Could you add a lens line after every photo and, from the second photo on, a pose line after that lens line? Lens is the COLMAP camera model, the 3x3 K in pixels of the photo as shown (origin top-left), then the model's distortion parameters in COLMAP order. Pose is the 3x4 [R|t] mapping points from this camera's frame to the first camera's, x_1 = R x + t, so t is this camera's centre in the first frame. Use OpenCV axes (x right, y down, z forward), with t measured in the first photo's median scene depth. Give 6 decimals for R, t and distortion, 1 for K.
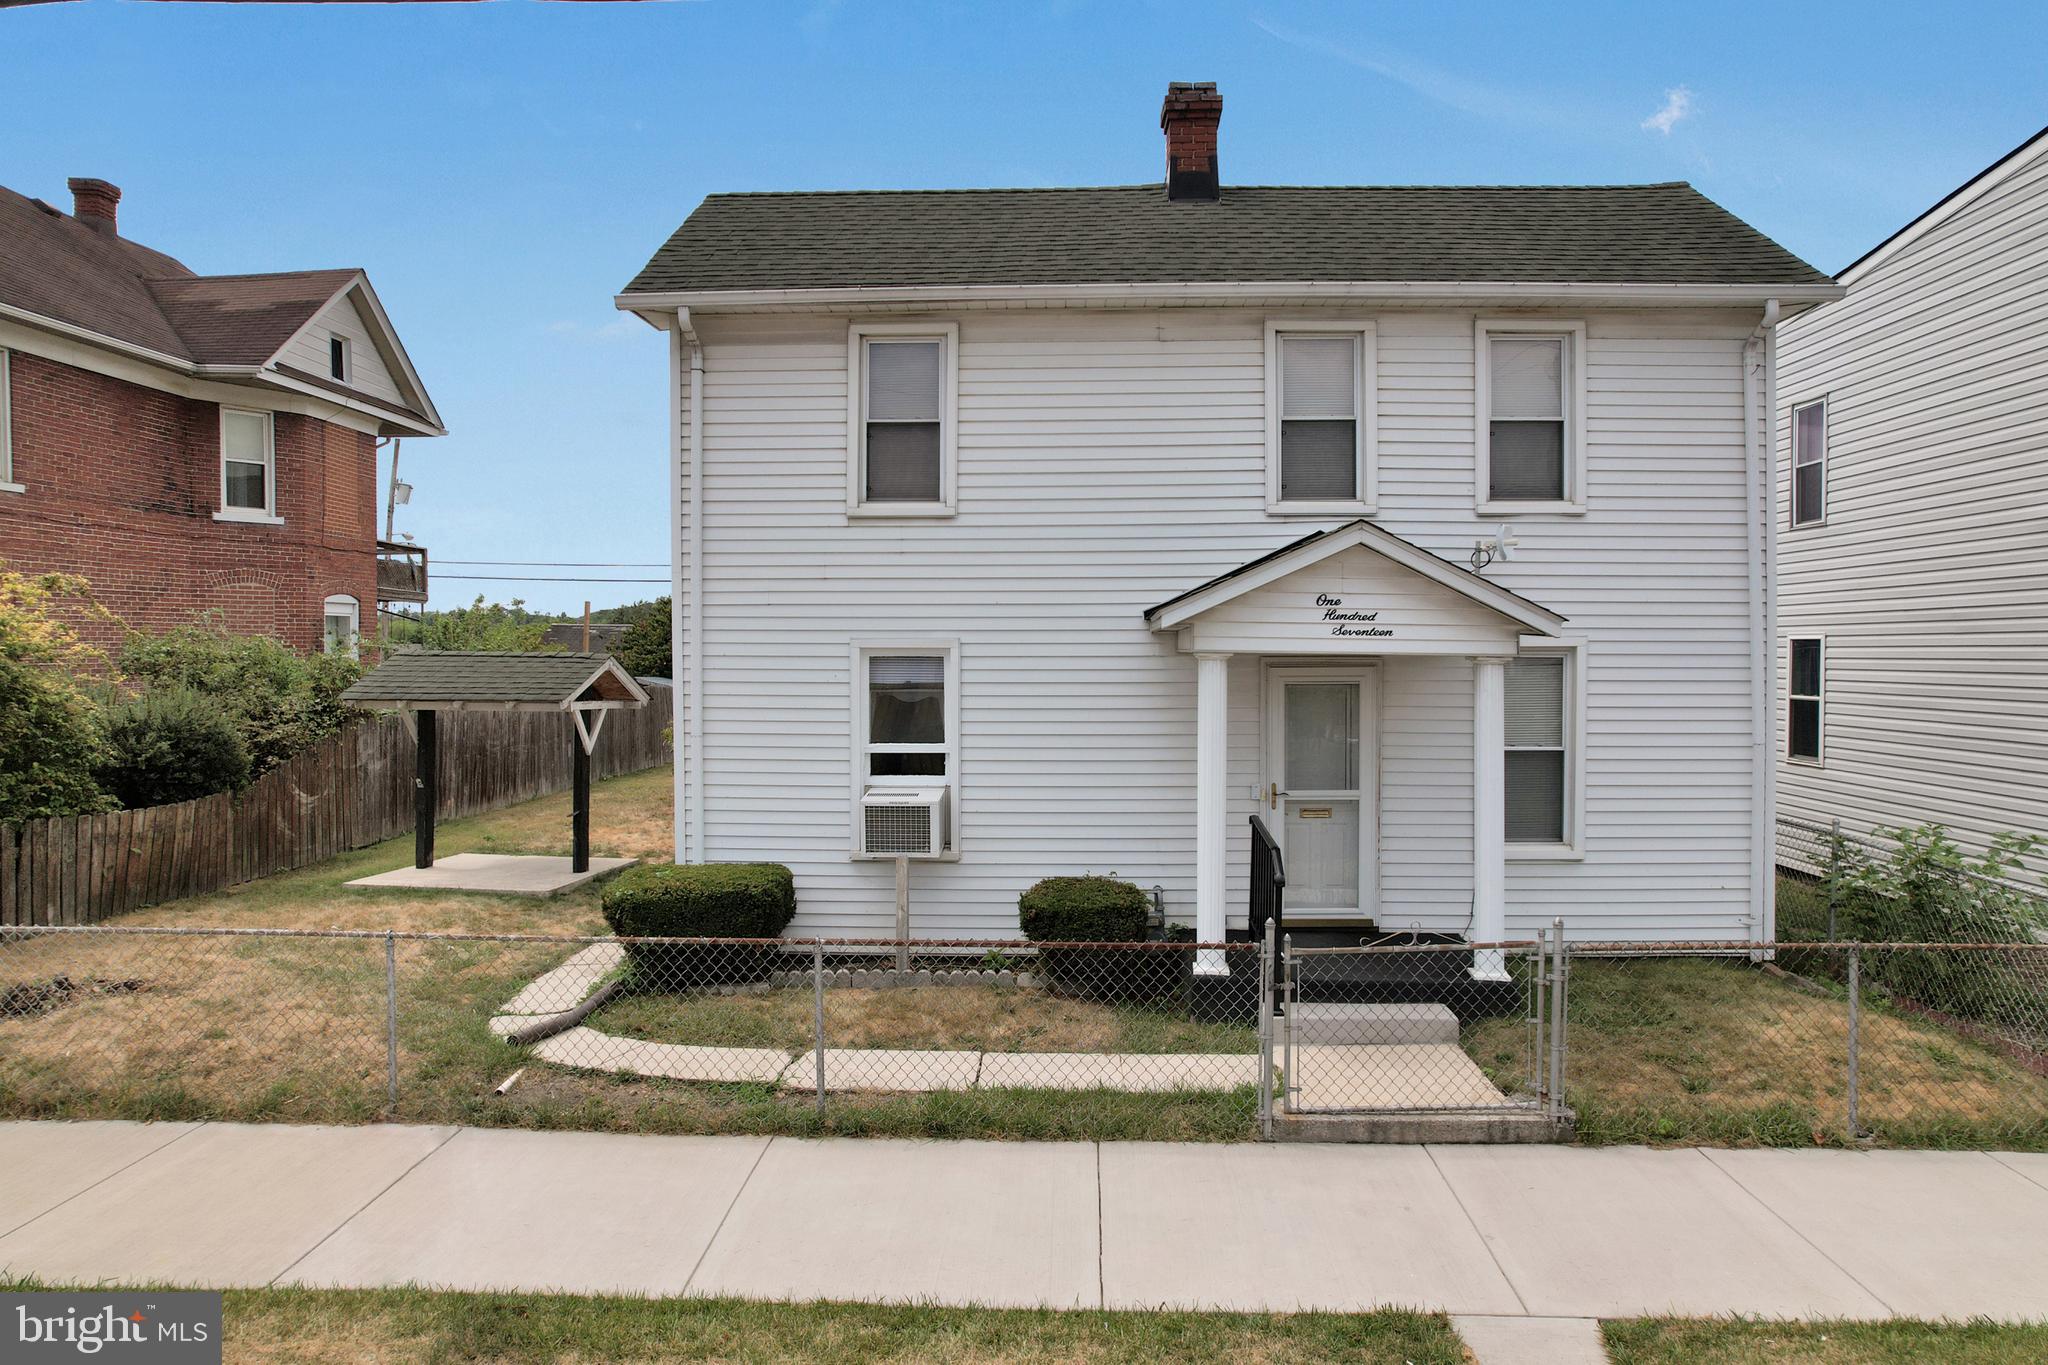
lens RADIAL K [[1324.9, 0, 1024.0], [0, 1324.9, 682.5], [0, 0, 1]] dist [-0.074244, 0.065028]
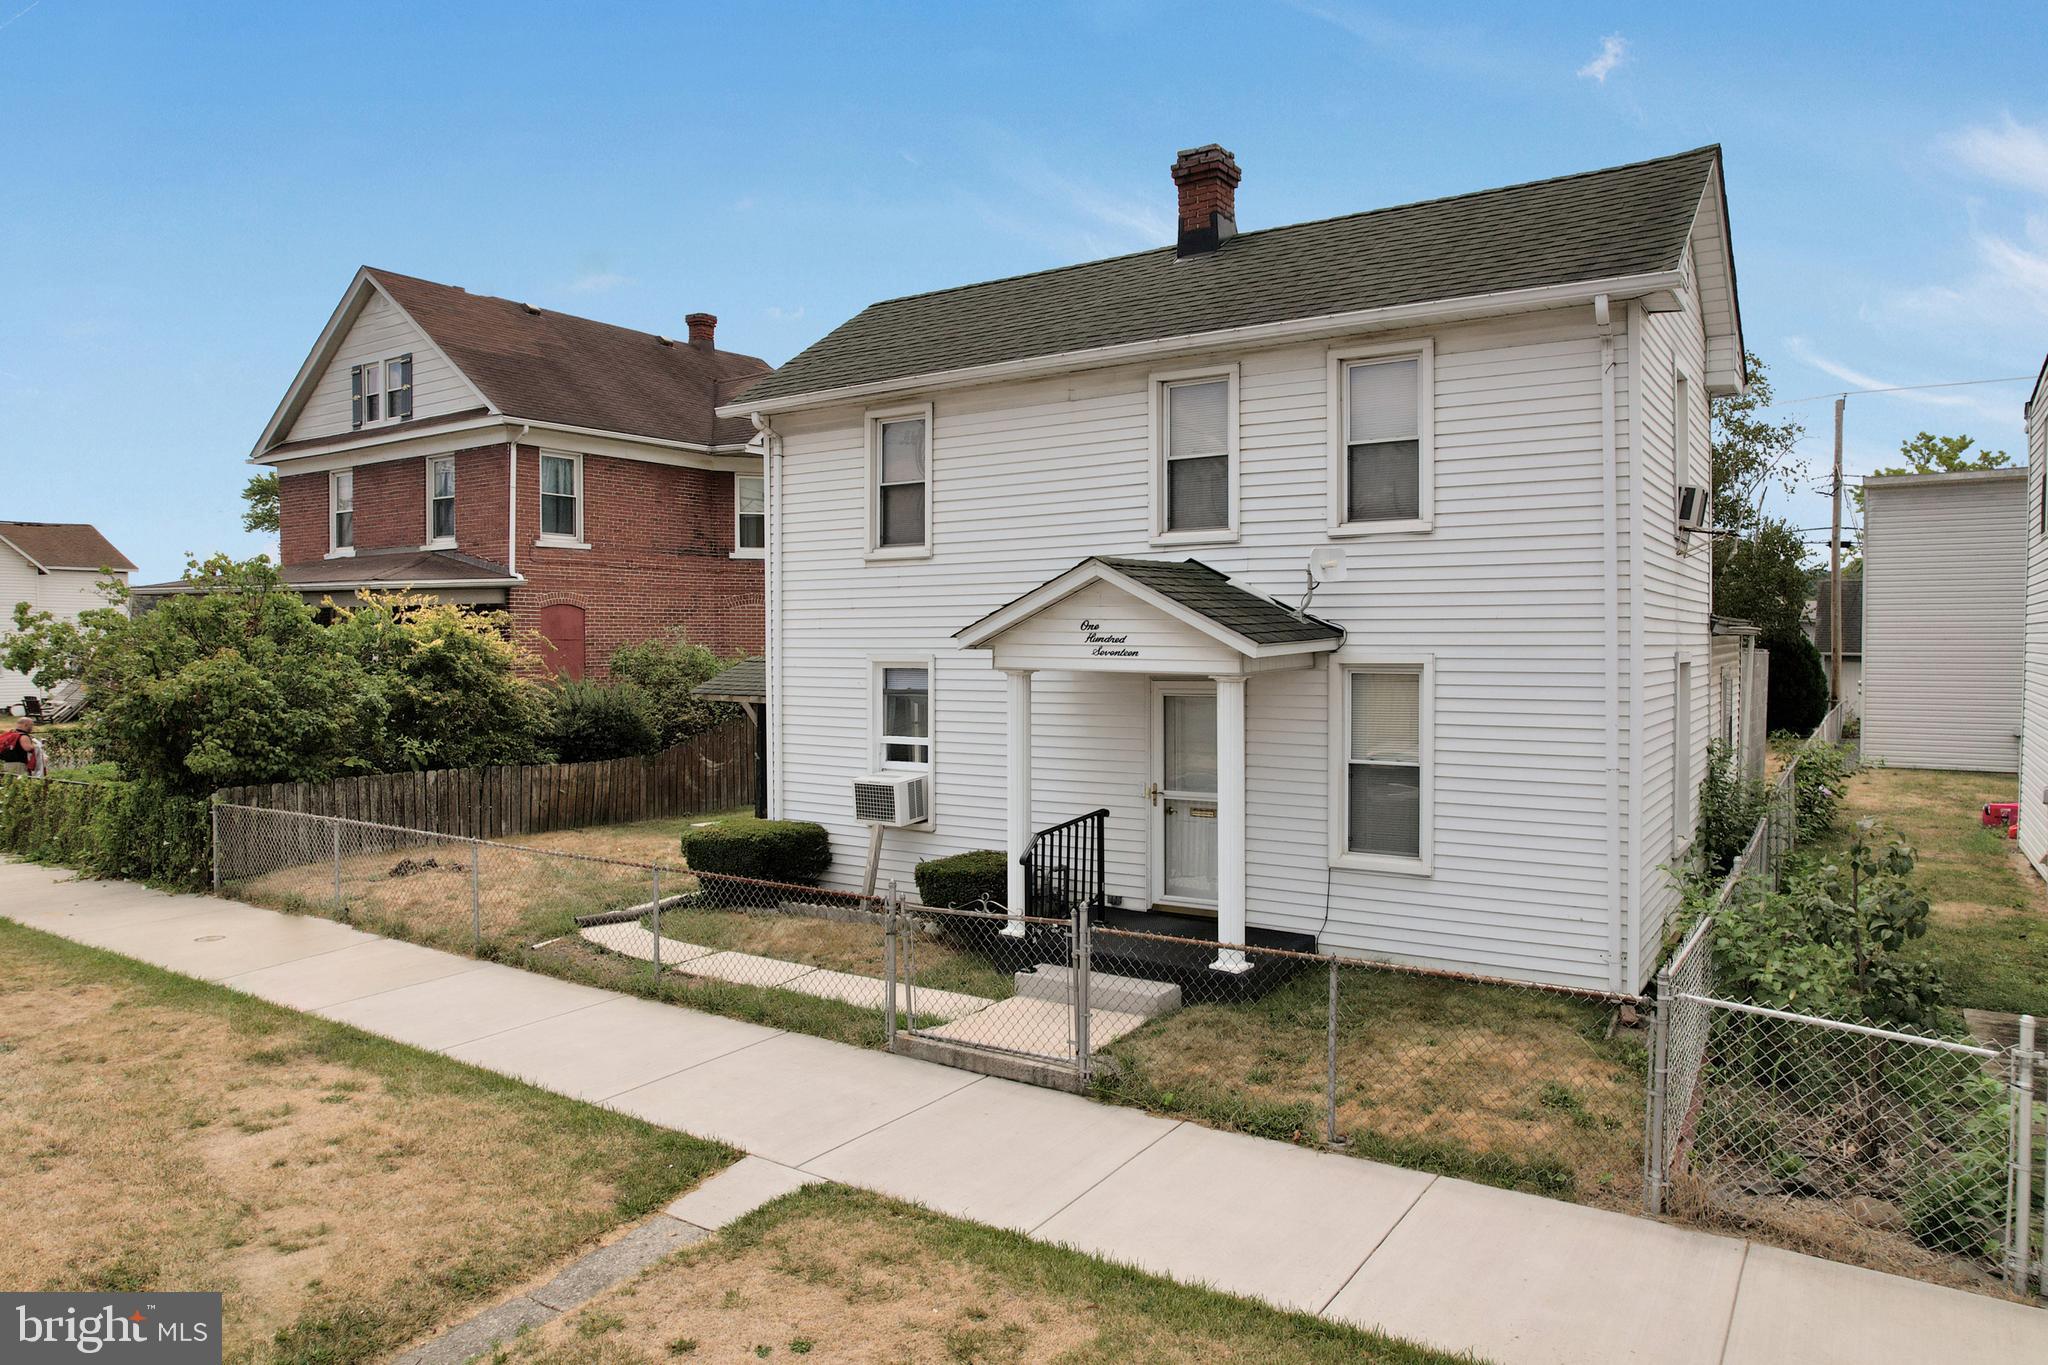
lens RADIAL K [[1324.9, 0, 1024.0], [0, 1324.9, 682.5], [0, 0, 1]] dist [-0.074244, 0.065028]
pose [[0.849883, 0.013134, -0.526808, 0.689794], [-0.010552, 0.999913, 0.007906, -0.017720], [0.526867, -0.001160, 0.849947, -0.020411]]
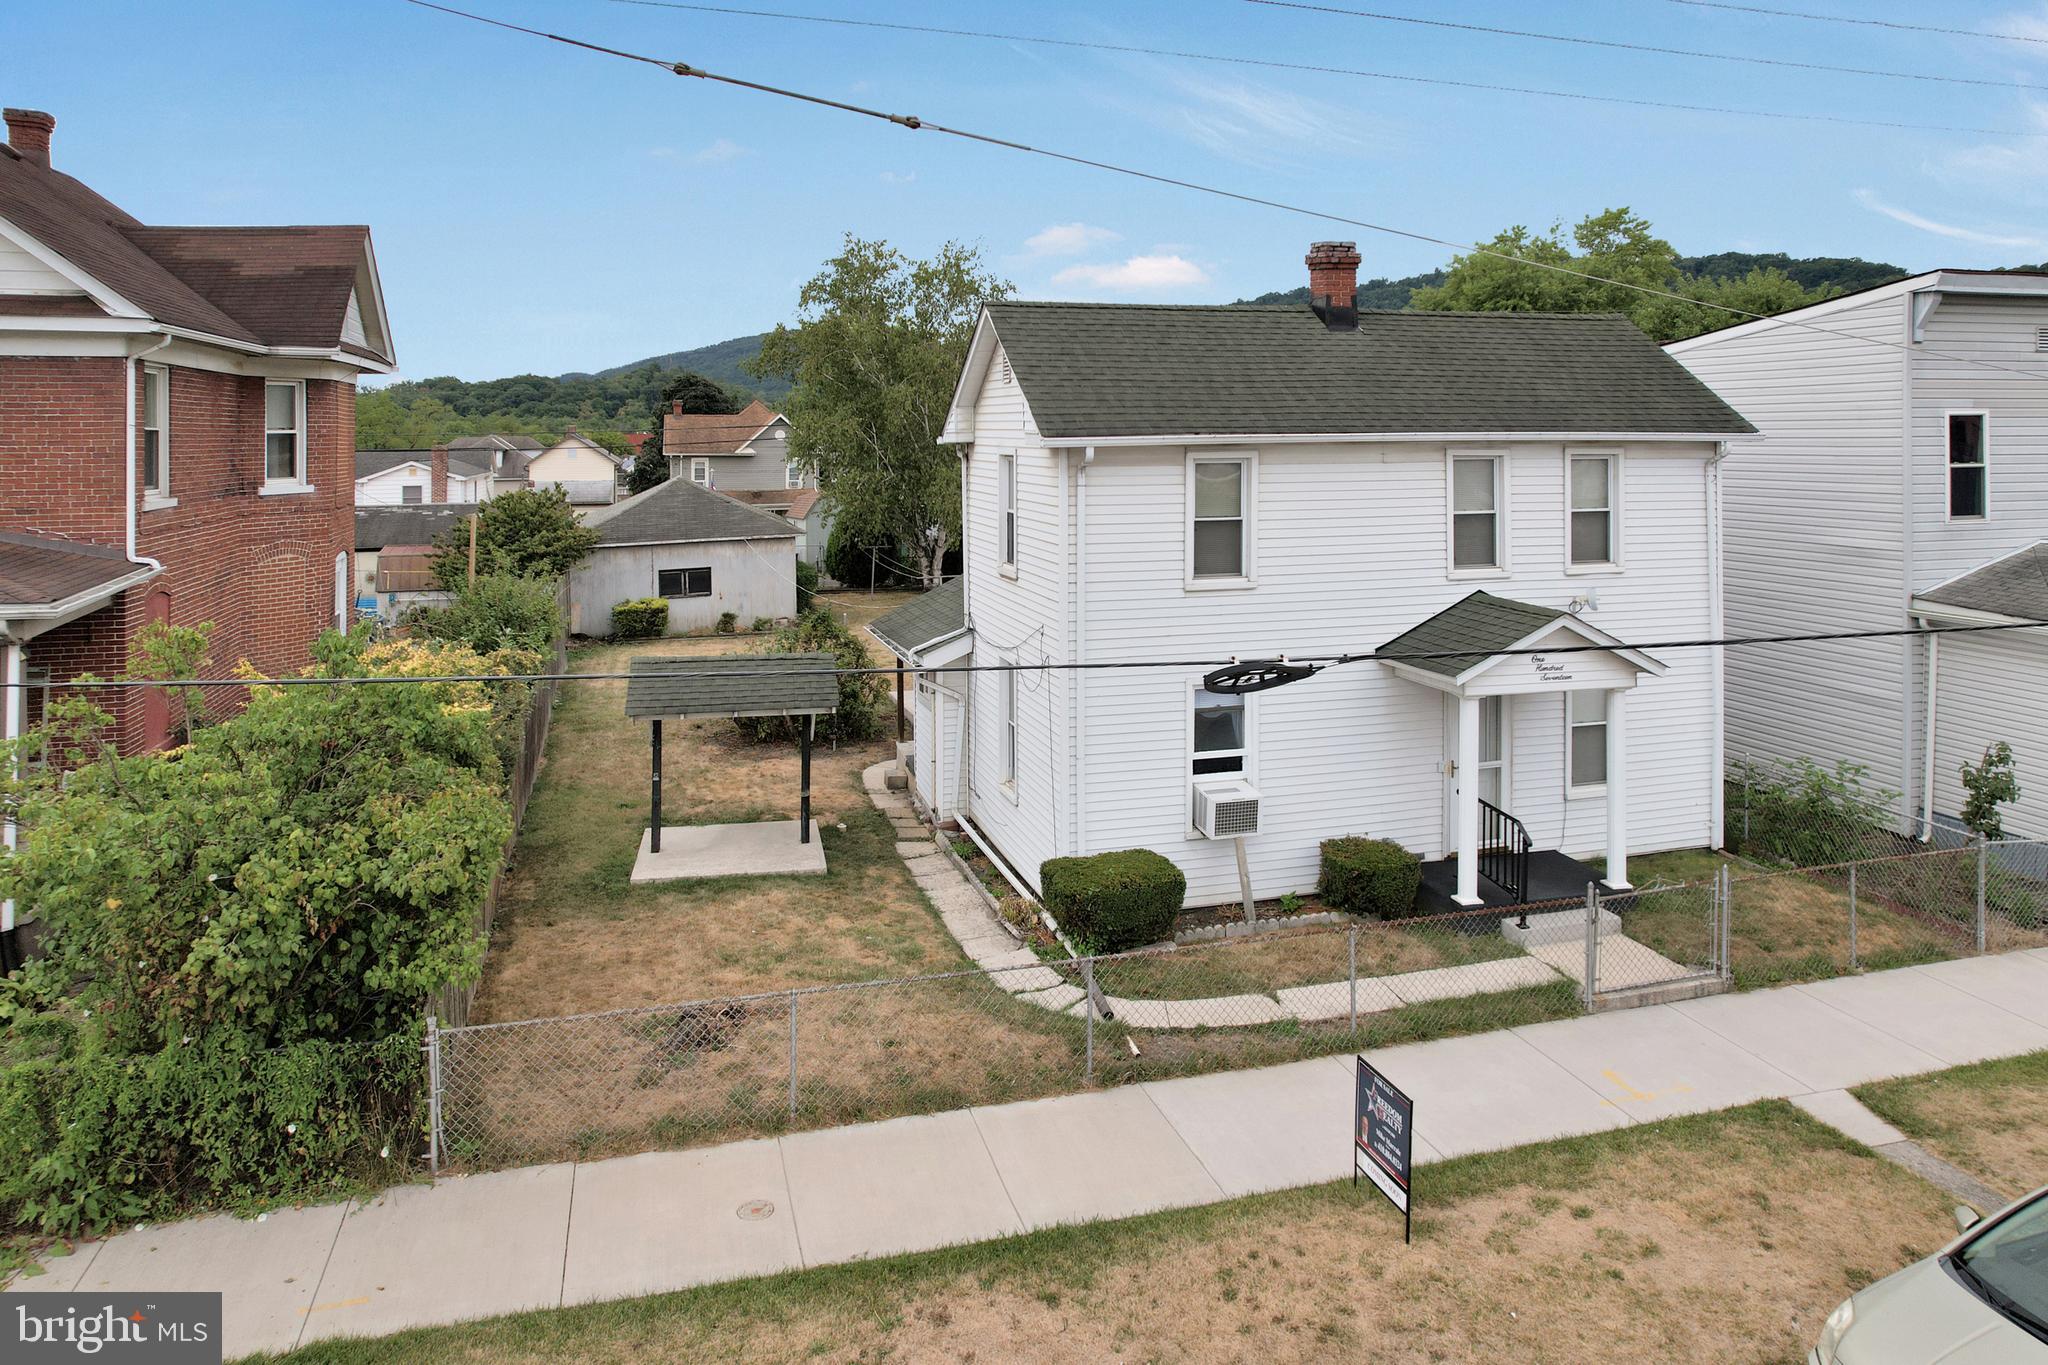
lens RADIAL K [[1373.4, 0, 1056.6], [0, 1373.4, 461.2], [0, 0, 1]] dist [-0.042086, 0.025408]
pose [[0.948178, -0.008584, 0.317623, -0.715431], [0.013348, 0.999829, -0.012824, -0.245889], [-0.317458, 0.016399, 0.948131, -0.318569]]
